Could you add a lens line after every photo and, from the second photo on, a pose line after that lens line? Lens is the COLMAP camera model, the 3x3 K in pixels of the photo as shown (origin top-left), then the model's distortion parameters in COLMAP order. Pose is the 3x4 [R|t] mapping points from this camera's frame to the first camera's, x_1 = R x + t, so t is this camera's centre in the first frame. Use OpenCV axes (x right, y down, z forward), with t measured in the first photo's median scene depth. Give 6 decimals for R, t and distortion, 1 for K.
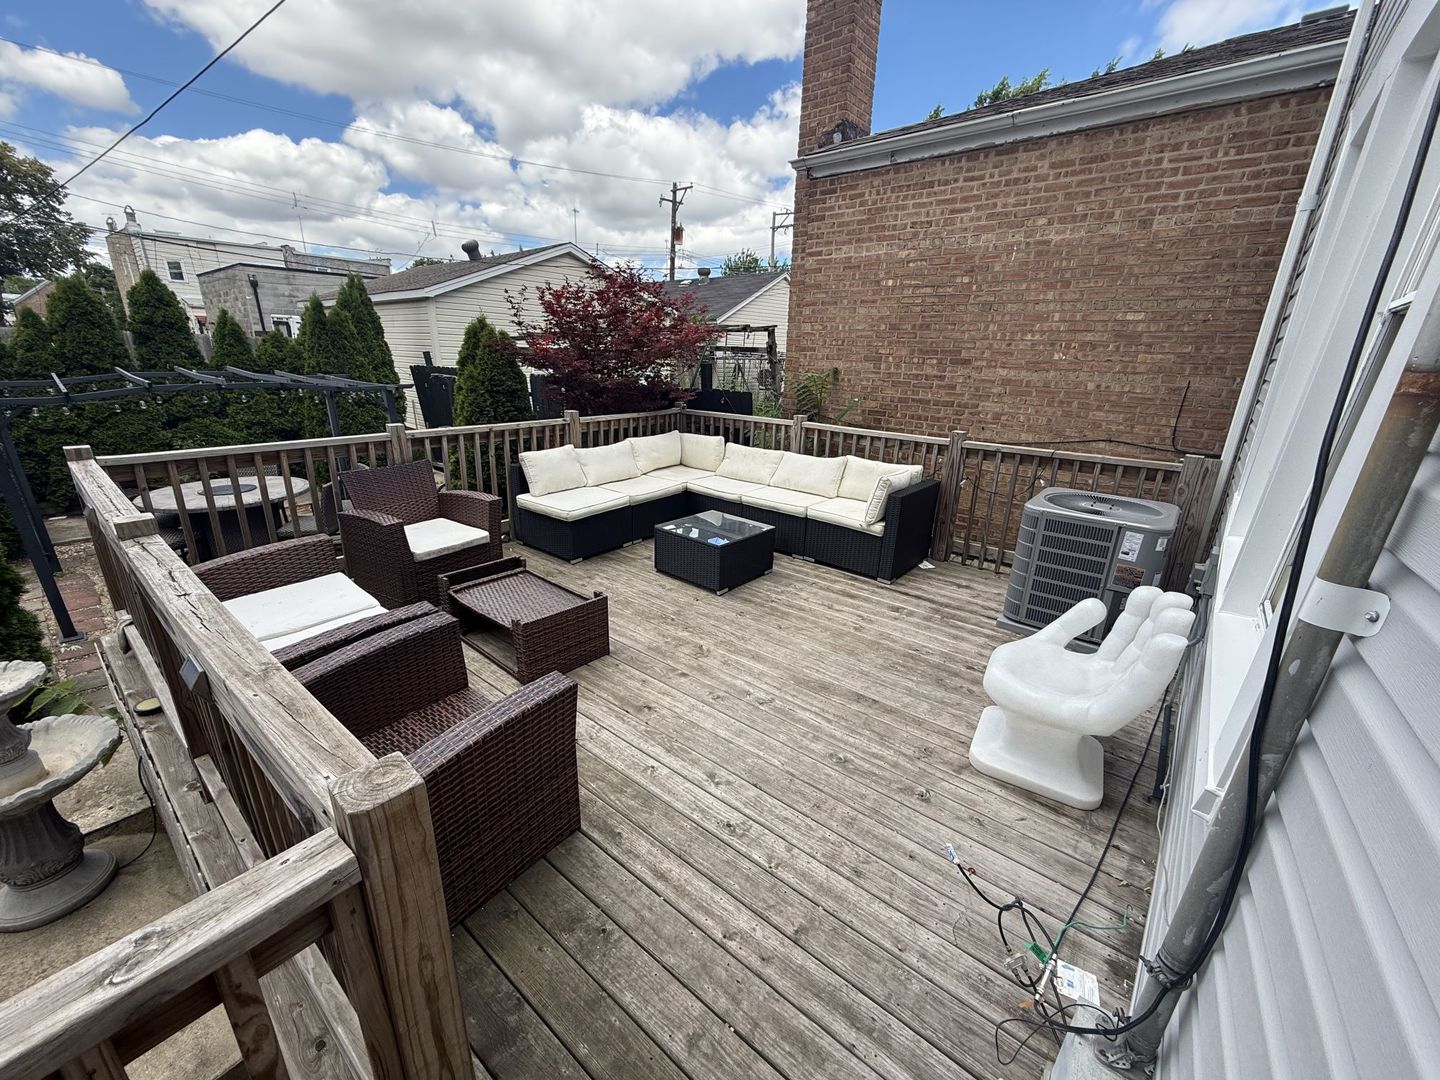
lens RADIAL K [[573.9, 0, 719.9], [0, 573.9, 542.3], [0, 0, 1]] dist [-0.000889, 0.000426]
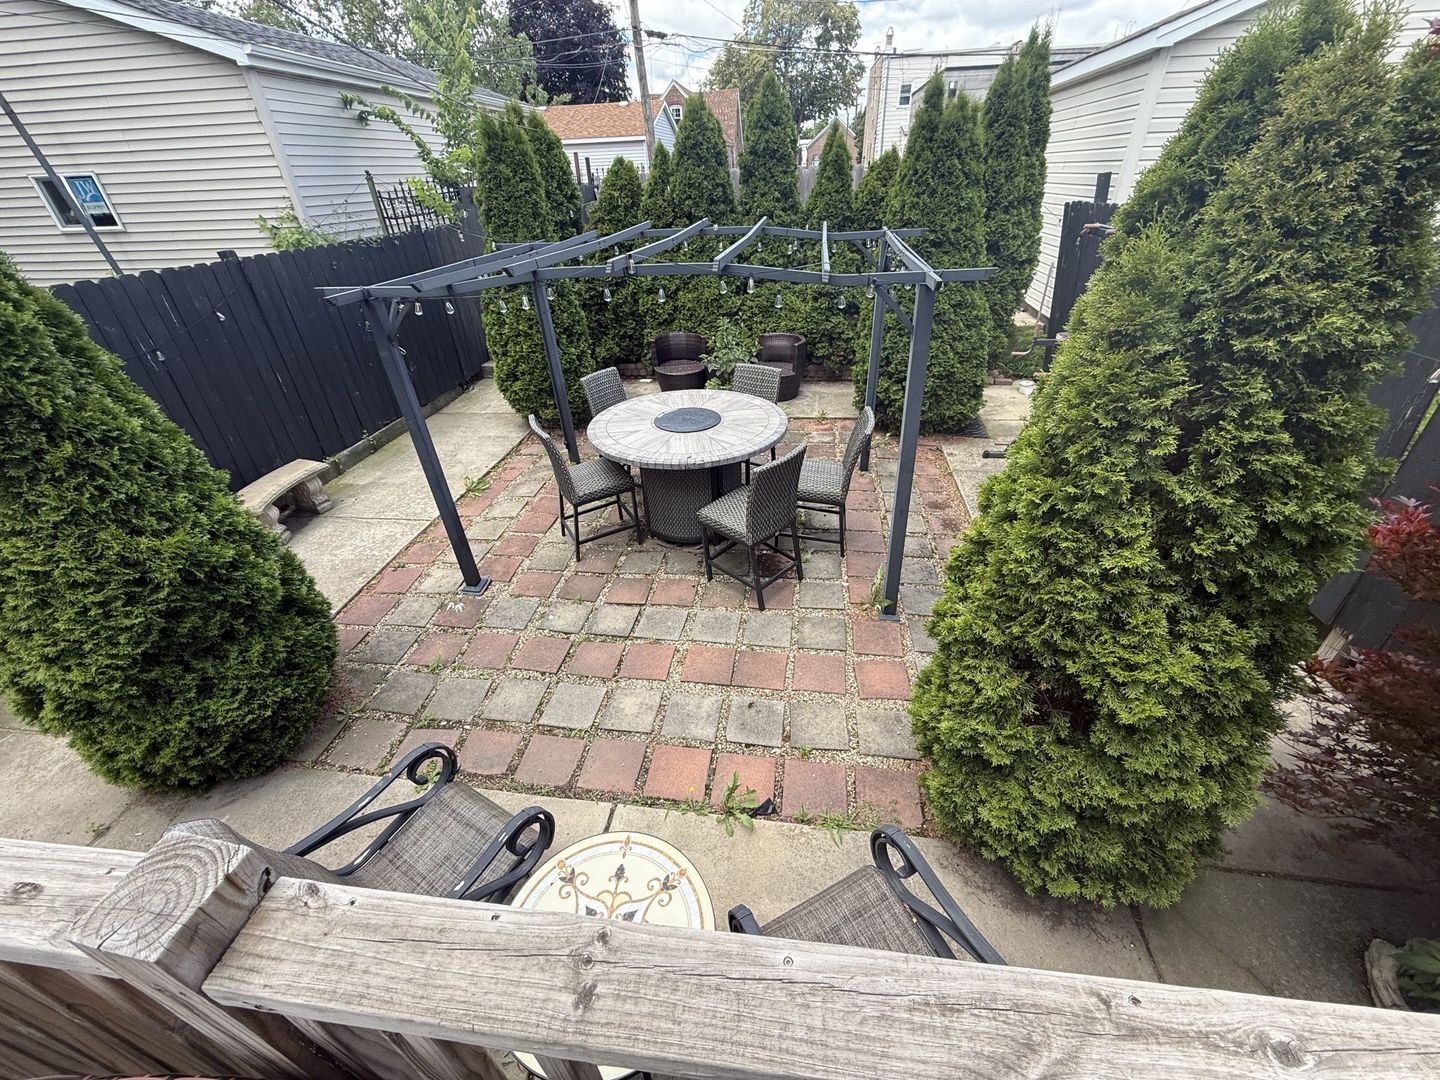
lens RADIAL K [[573.9, 0, 720.6], [0, 573.9, 540.8], [0, 0, 1]] dist [-0.000889, 0.000426]
pose [[0.535437, 0.415220, -0.735459, -0.383952], [-0.221264, 0.909352, 0.352309, -0.296074], [0.815077, -0.025908, 0.578774, 0.887610]]
